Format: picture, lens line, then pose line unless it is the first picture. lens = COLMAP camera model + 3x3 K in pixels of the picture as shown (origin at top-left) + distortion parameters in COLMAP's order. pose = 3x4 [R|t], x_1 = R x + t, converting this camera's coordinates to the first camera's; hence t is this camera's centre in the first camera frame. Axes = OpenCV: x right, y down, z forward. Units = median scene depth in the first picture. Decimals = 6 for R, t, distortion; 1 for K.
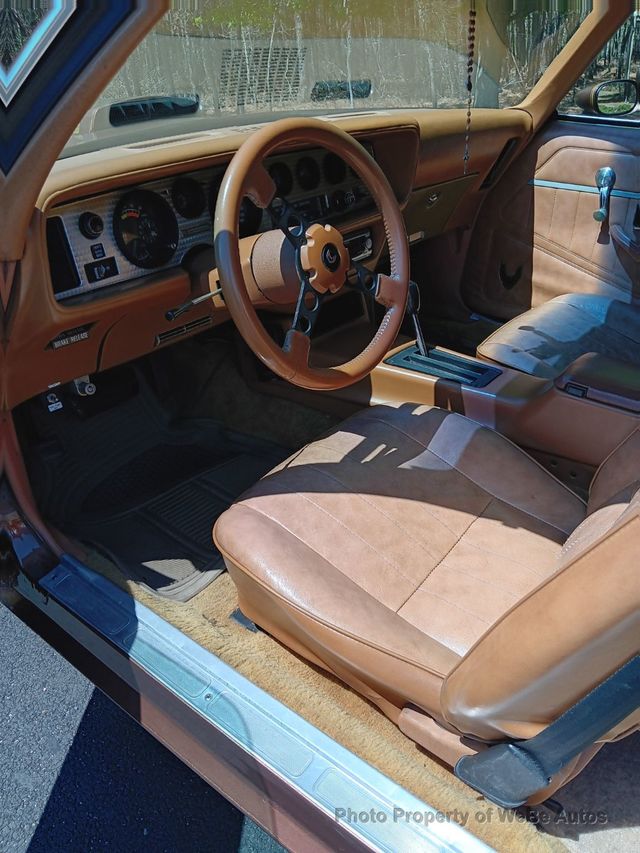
lens RADIAL K [[709.4, 0, 319.3], [0, 709.4, 427.7], [0, 0, 1]] dist [-0.000873, -0.067269]
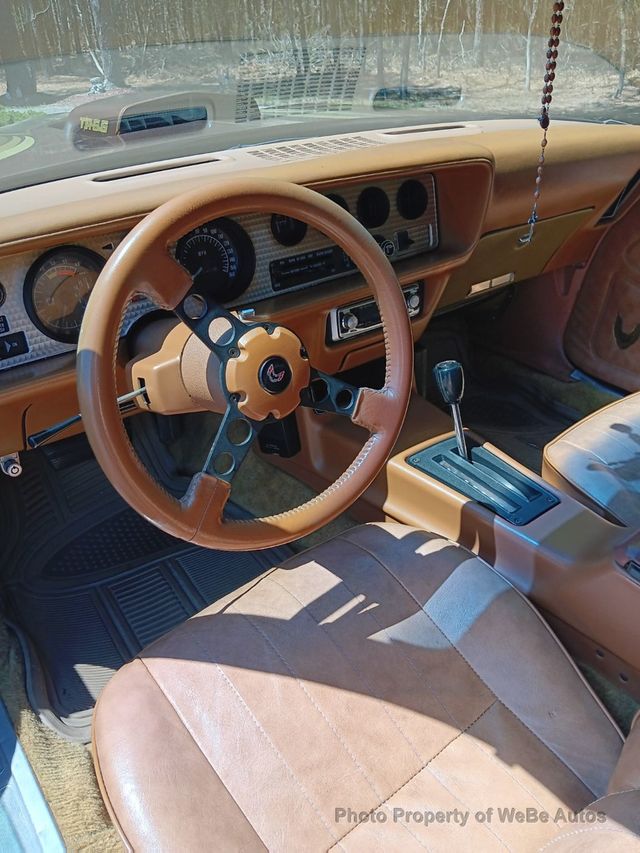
lens RADIAL K [[709.4, 0, 307.8], [0, 709.4, 404.5], [0, 0, 1]] dist [-0.000873, -0.067269]
pose [[0.967378, 0.134397, -0.214751, 0.179301], [-0.127853, 0.990810, 0.044143, -0.214733], [0.218711, -0.015246, 0.975671, 0.272011]]
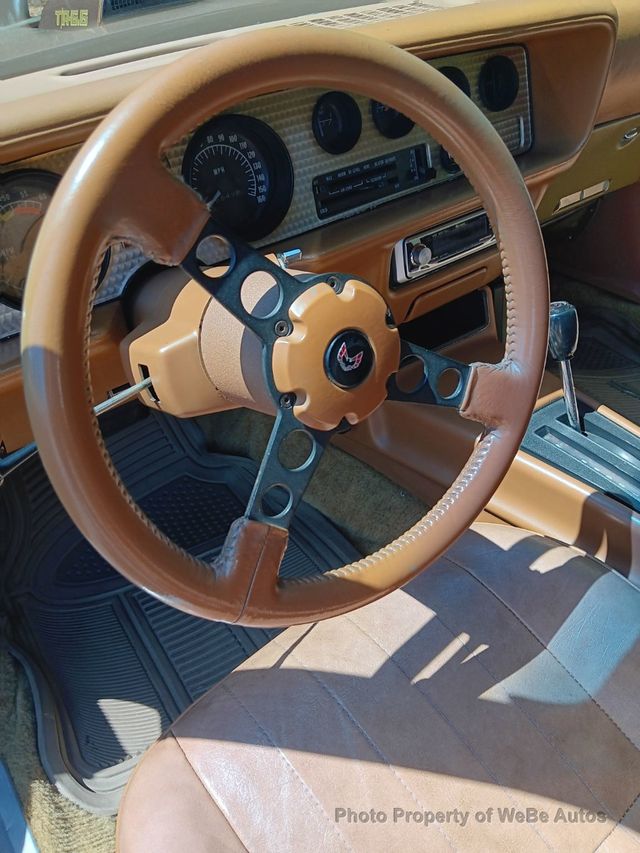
lens RADIAL K [[709.4, 0, 321.5], [0, 709.4, 426.2], [0, 0, 1]] dist [-0.000873, -0.067269]
pose [[0.969526, 0.114841, -0.216404, 0.088124], [-0.076939, 0.981363, 0.176087, -0.240740], [0.232593, -0.154071, 0.960293, 0.488739]]
